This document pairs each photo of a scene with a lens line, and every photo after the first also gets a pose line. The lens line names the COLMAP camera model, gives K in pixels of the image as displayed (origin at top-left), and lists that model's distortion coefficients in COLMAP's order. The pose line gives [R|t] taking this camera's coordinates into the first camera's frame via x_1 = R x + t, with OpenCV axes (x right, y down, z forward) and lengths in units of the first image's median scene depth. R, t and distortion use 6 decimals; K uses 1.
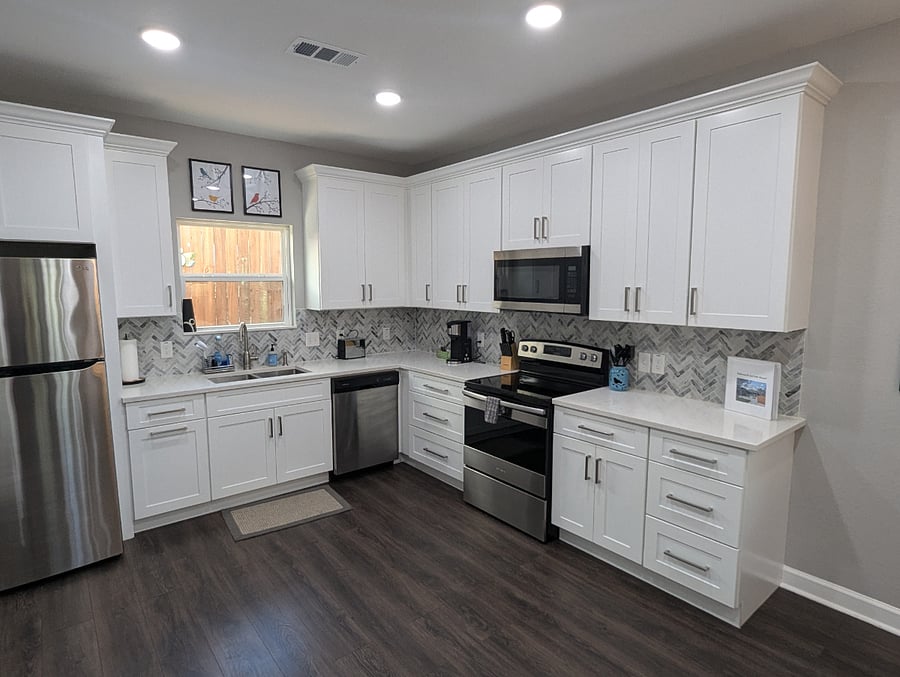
lens RADIAL K [[509.8, 0, 450.7], [0, 509.8, 339.8], [0, 0, 1]] dist [-0.001613, 0.000378]
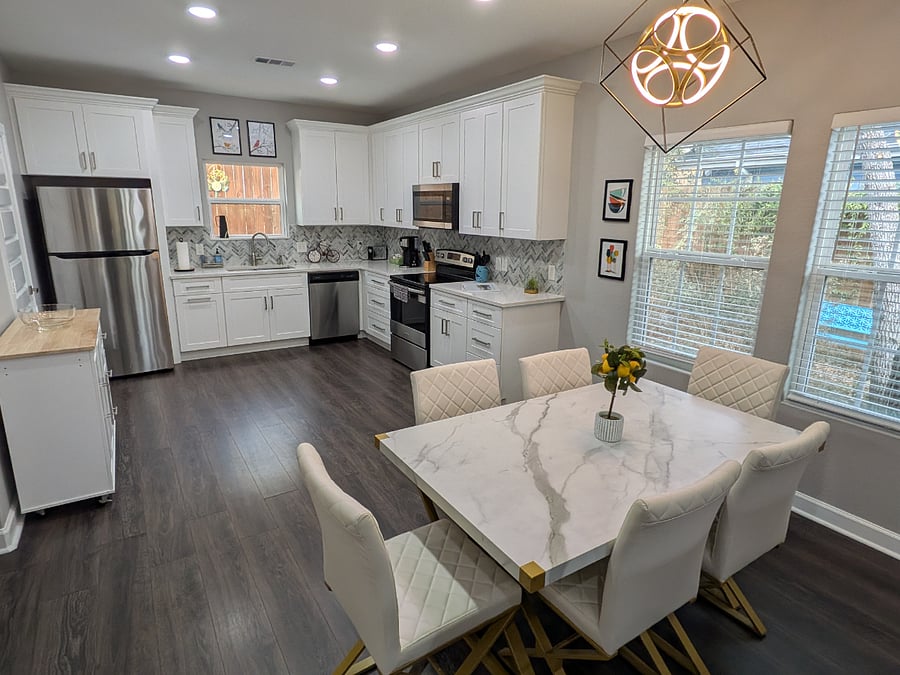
lens RADIAL K [[503.2, 0, 441.8], [0, 503.2, 326.6], [0, 0, 1]] dist [0.004785, -0.000338]
pose [[0.993259, 0.040104, -0.108761, 0.387109], [-0.026522, 0.991981, 0.123572, 0.050050], [0.112845, -0.119855, 0.986357, -0.495385]]
